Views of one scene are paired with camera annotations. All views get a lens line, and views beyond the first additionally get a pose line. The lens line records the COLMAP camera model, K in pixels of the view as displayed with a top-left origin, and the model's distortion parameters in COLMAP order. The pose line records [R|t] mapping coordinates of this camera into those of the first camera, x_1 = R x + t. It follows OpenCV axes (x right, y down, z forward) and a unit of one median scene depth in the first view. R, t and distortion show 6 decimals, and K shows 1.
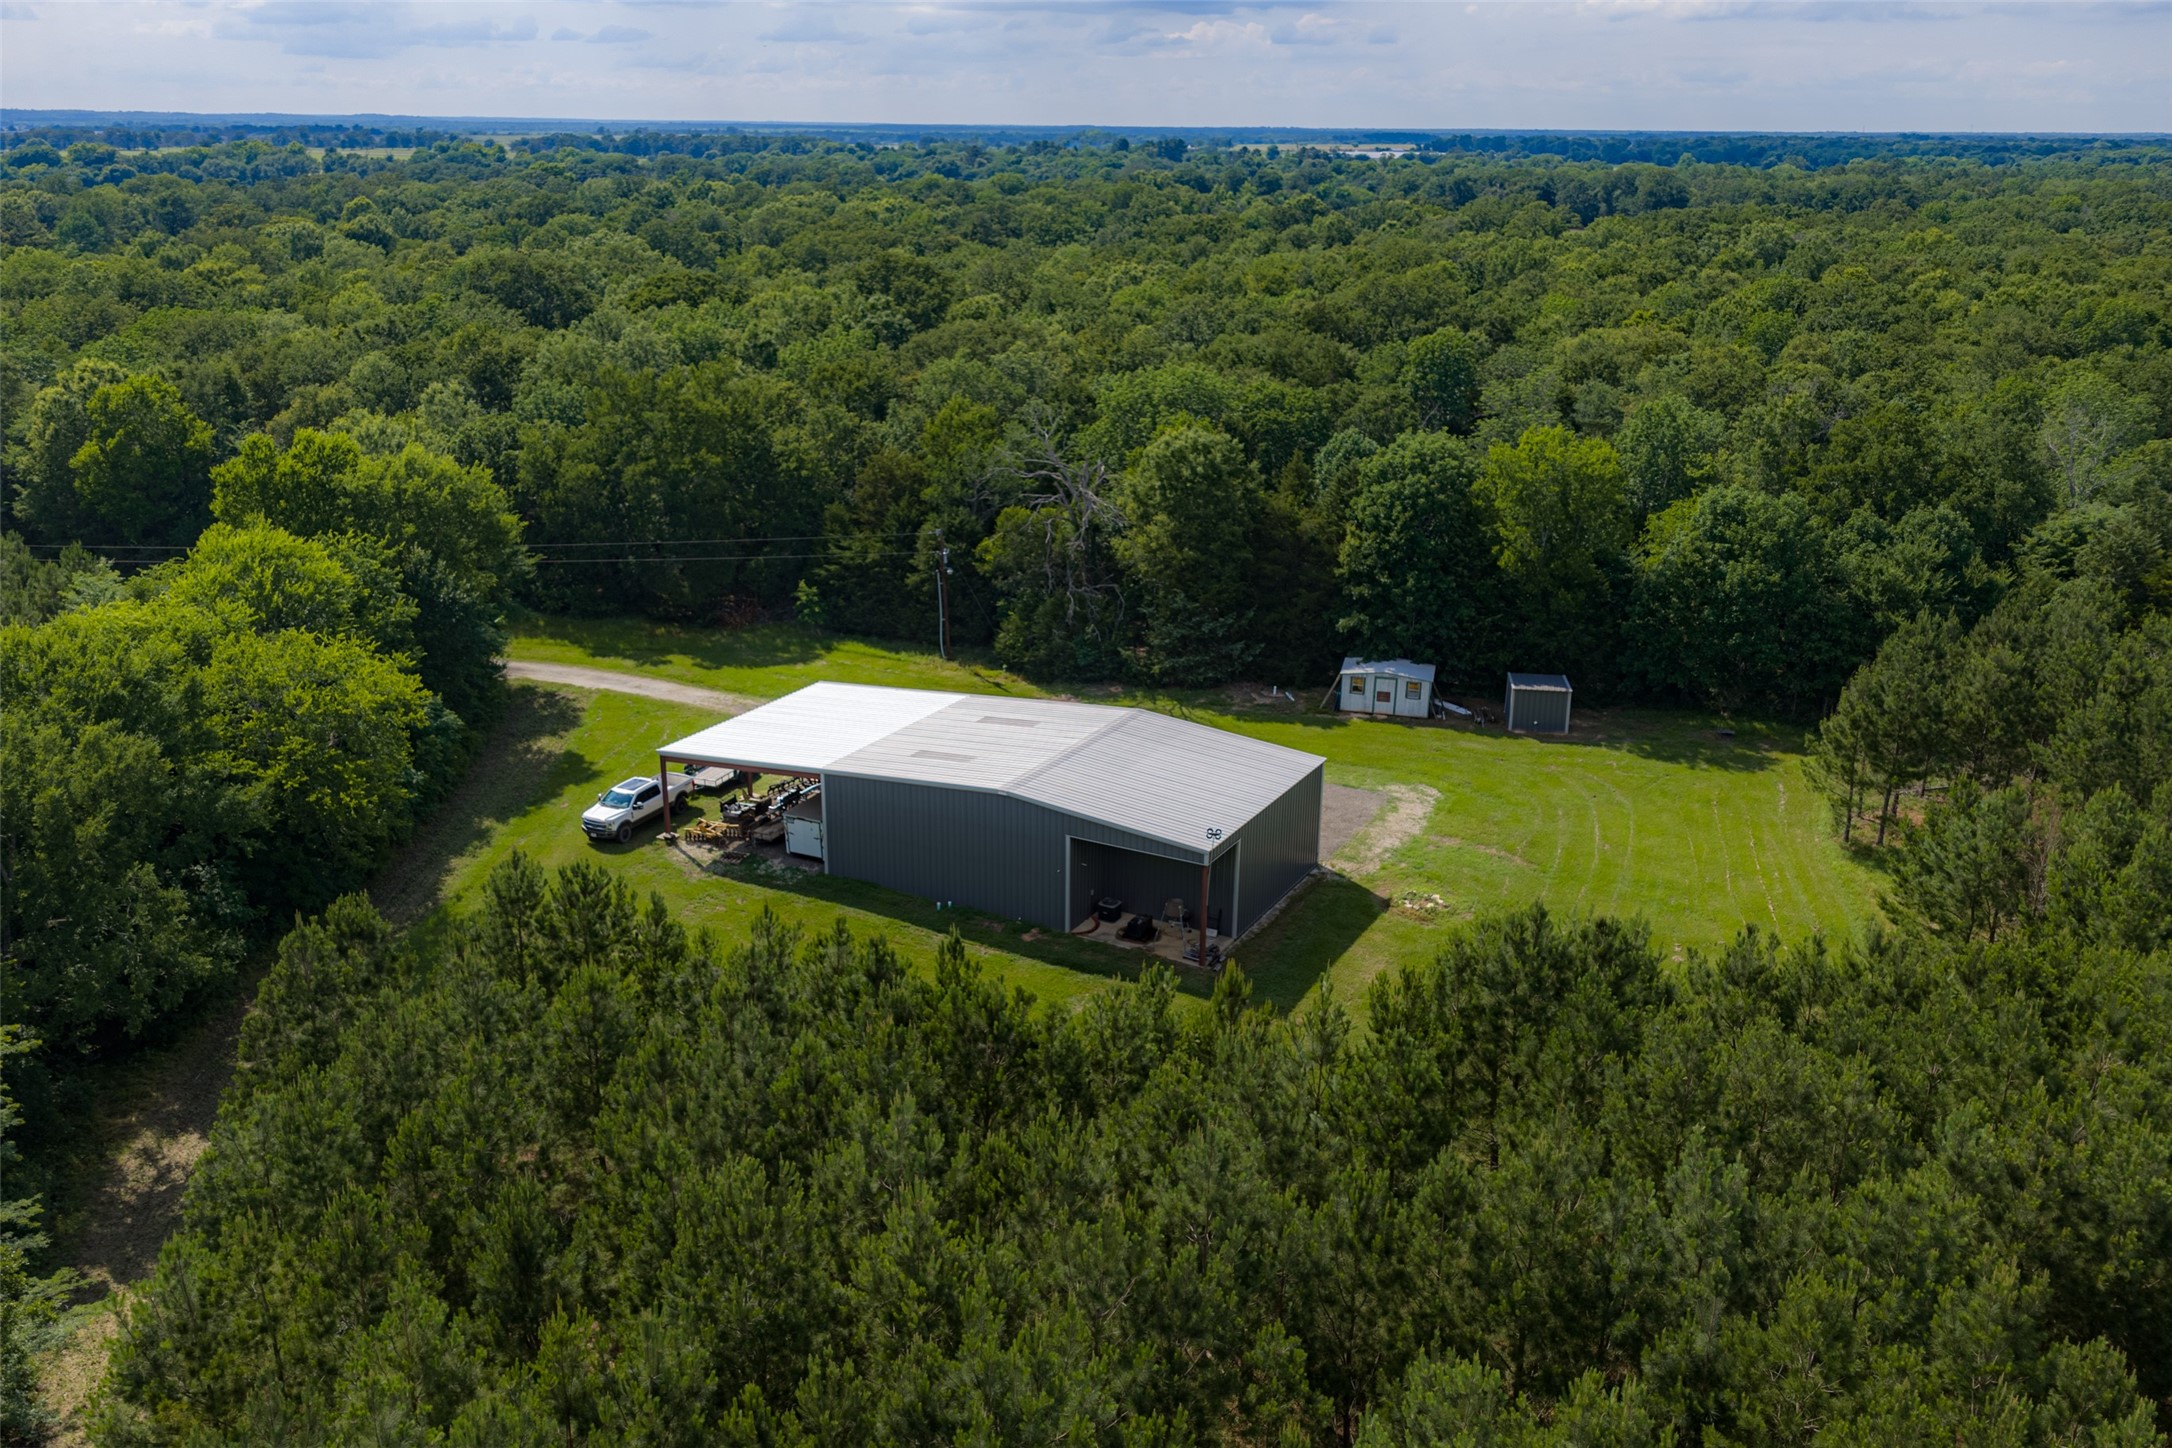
lens RADIAL K [[1807.9, 0, 1079.0], [0, 1807.9, 721.8], [0, 0, 1]] dist [0.014137, -0.024619]
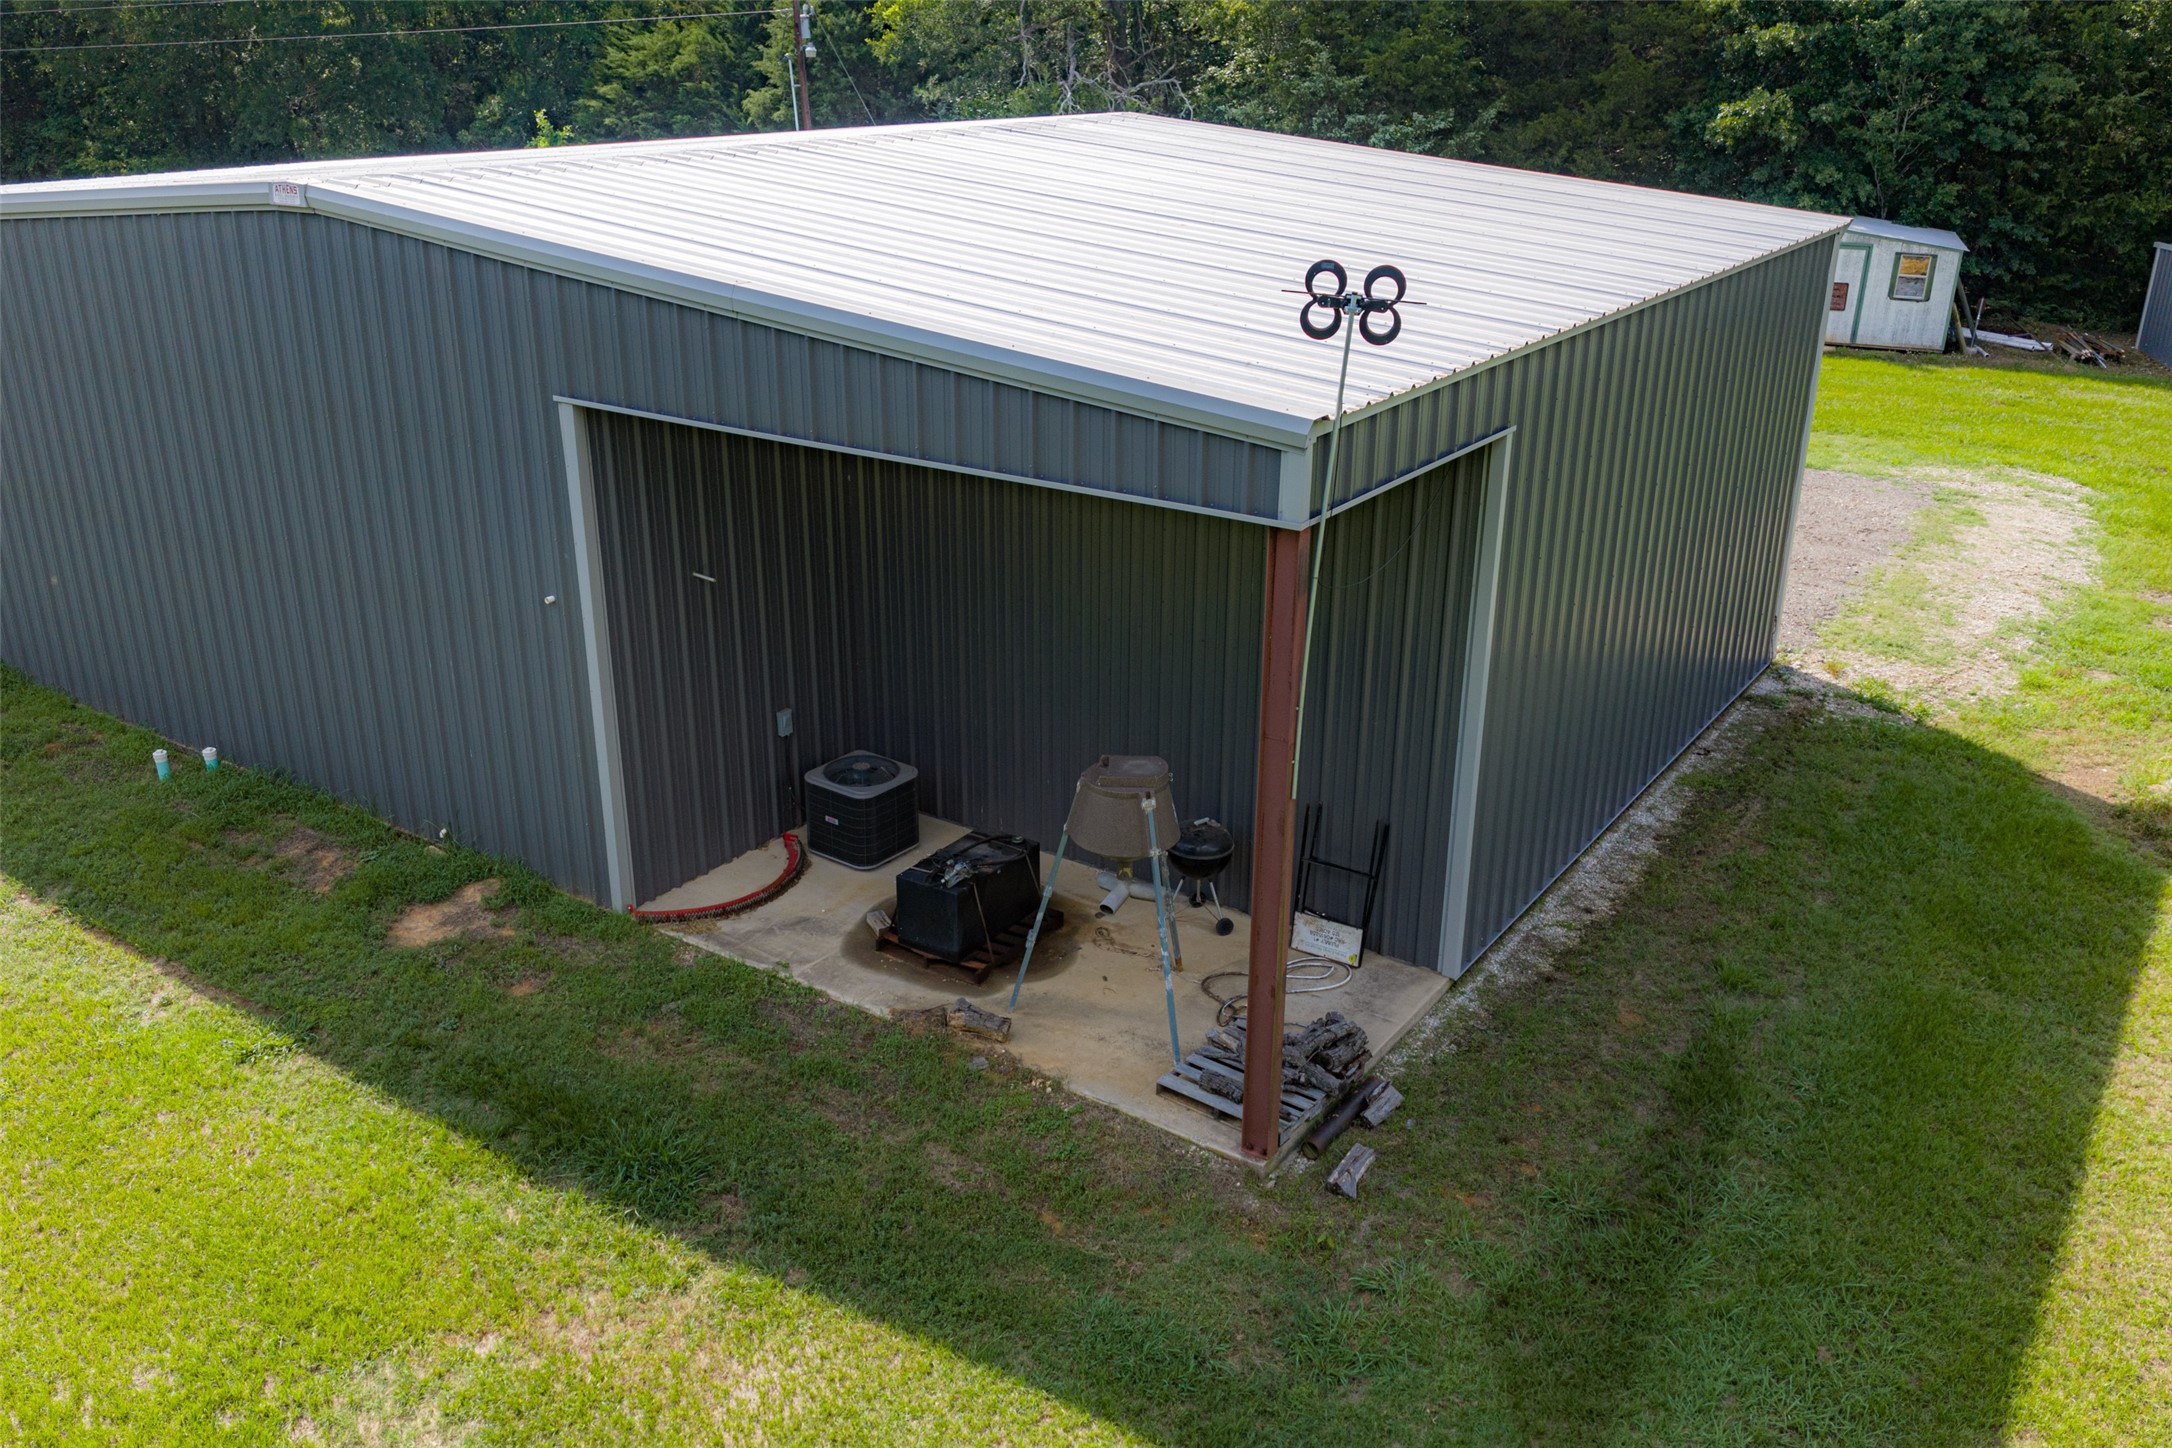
lens RADIAL K [[1807.9, 0, 1090.8], [0, 1807.9, 730.0], [0, 0, 1]] dist [0.014137, -0.024619]
pose [[0.995428, 0.030985, -0.090353, 0.058303], [-0.025561, 0.997836, 0.060577, 0.074956], [0.092035, -0.057990, 0.994066, 0.730195]]
